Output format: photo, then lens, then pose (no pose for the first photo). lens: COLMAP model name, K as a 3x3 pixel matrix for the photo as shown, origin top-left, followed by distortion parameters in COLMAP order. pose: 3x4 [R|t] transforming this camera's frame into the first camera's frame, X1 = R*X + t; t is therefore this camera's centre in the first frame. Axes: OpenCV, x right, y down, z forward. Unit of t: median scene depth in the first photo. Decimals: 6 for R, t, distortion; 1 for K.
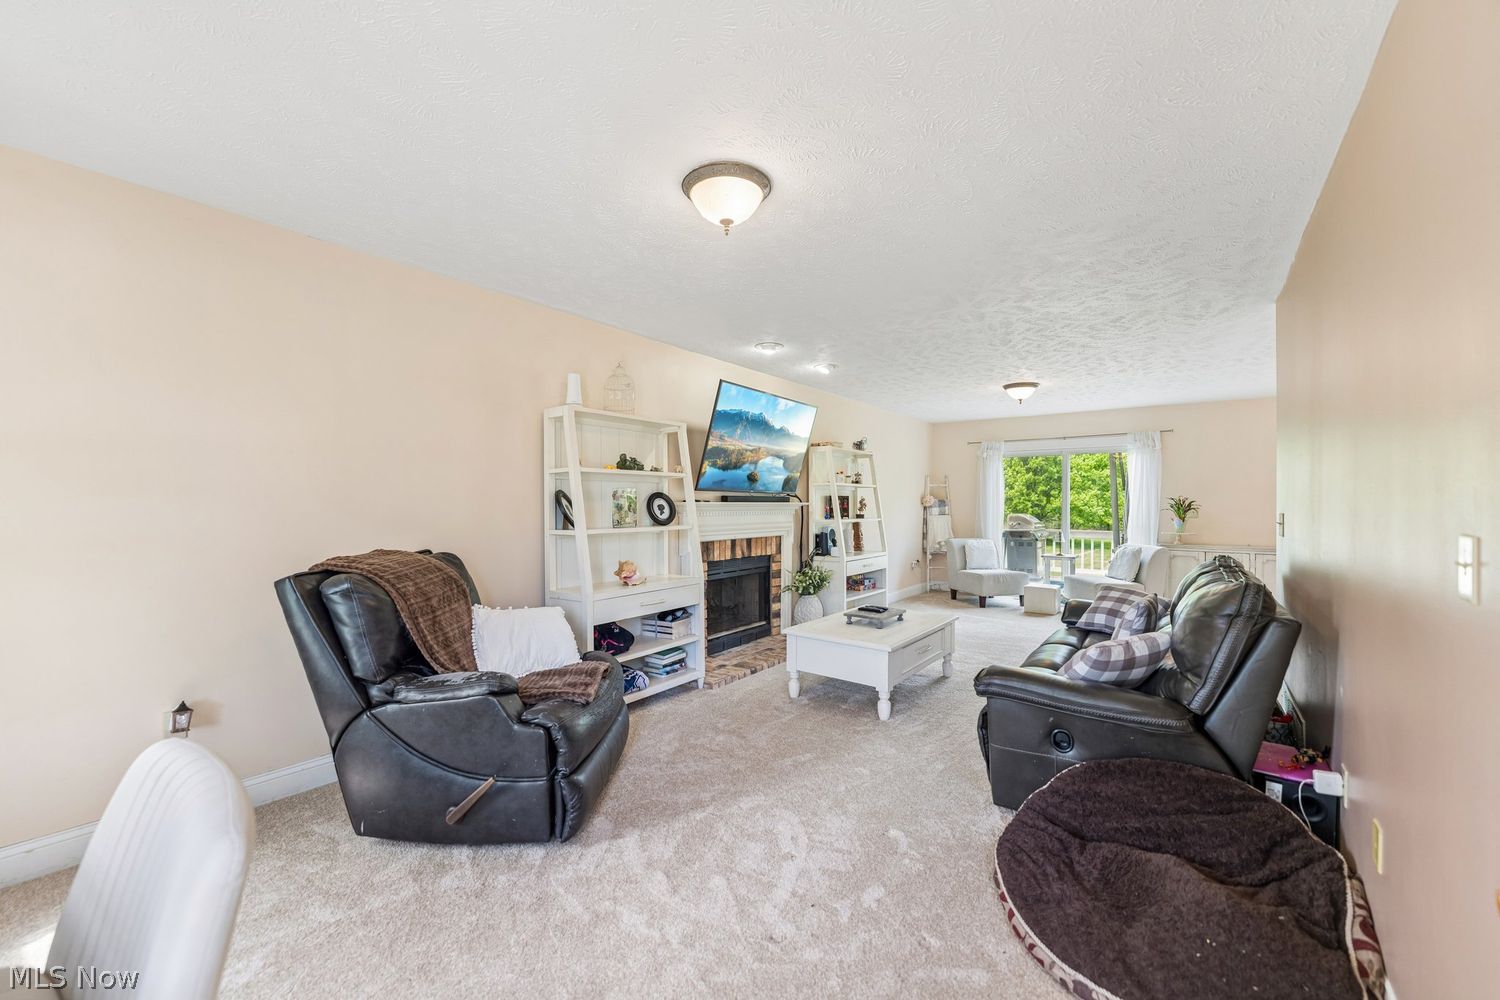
lens RADIAL K [[595.3, 0, 743.3], [0, 595.3, 499.0], [0, 0, 1]] dist [-0.001580, -0.000459]
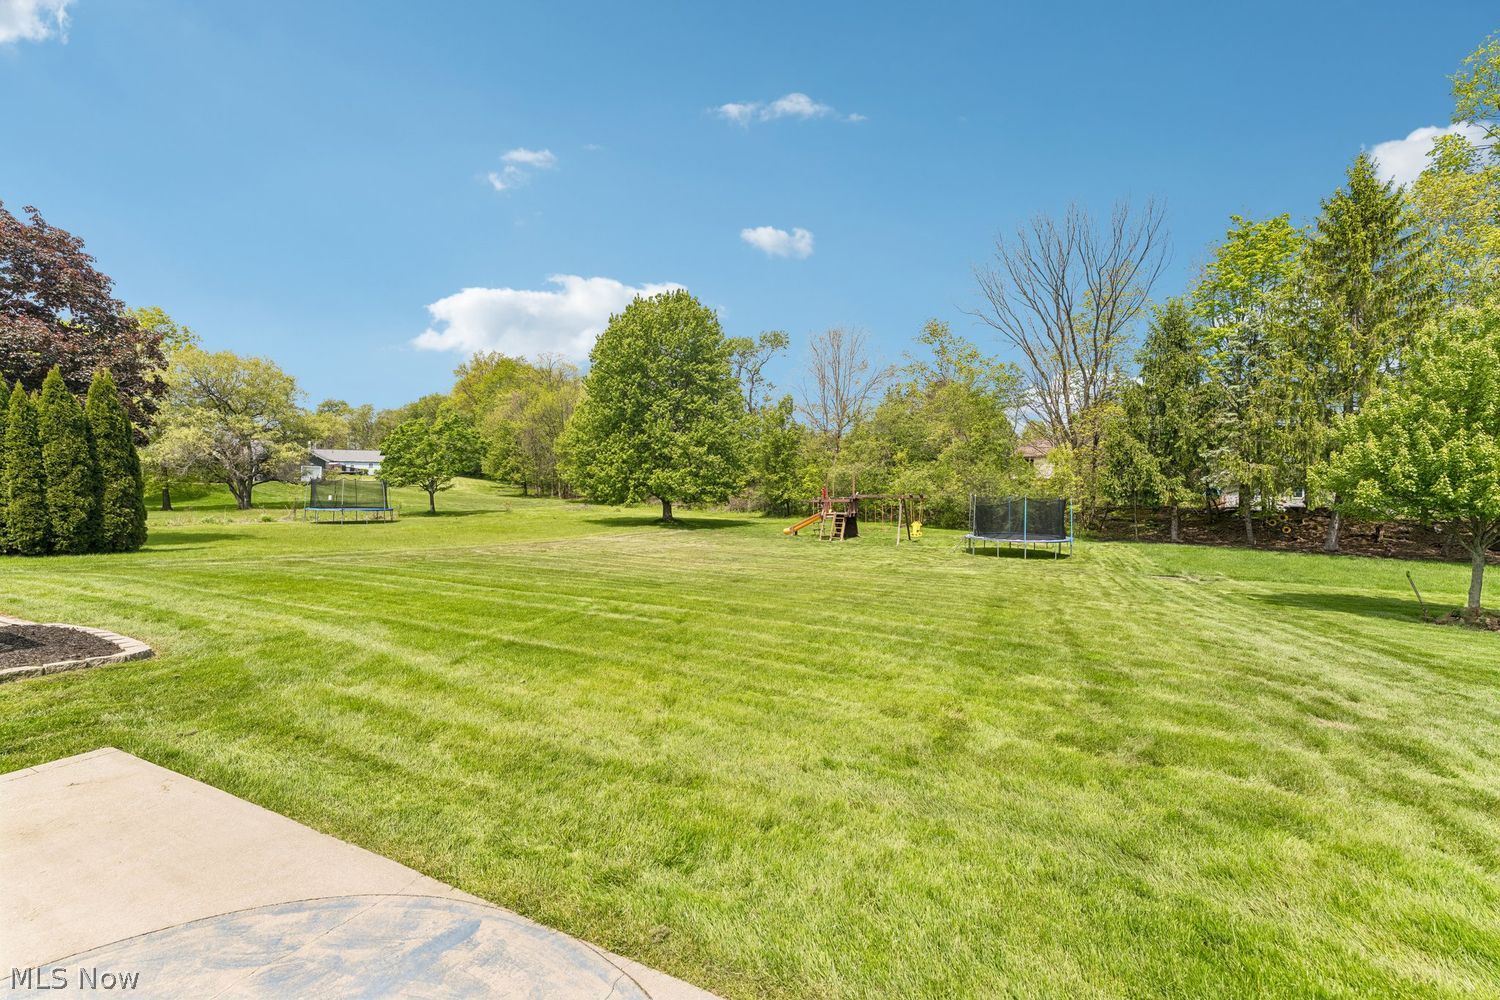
lens RADIAL K [[595.3, 0, 741.7], [0, 595.3, 503.6], [0, 0, 1]] dist [-0.001580, -0.000459]
pose [[0.974463, -0.003876, 0.224517, 4.021066], [-0.002289, 0.999628, 0.027190, 0.147759], [-0.224538, -0.027009, 0.974091, 0.319940]]
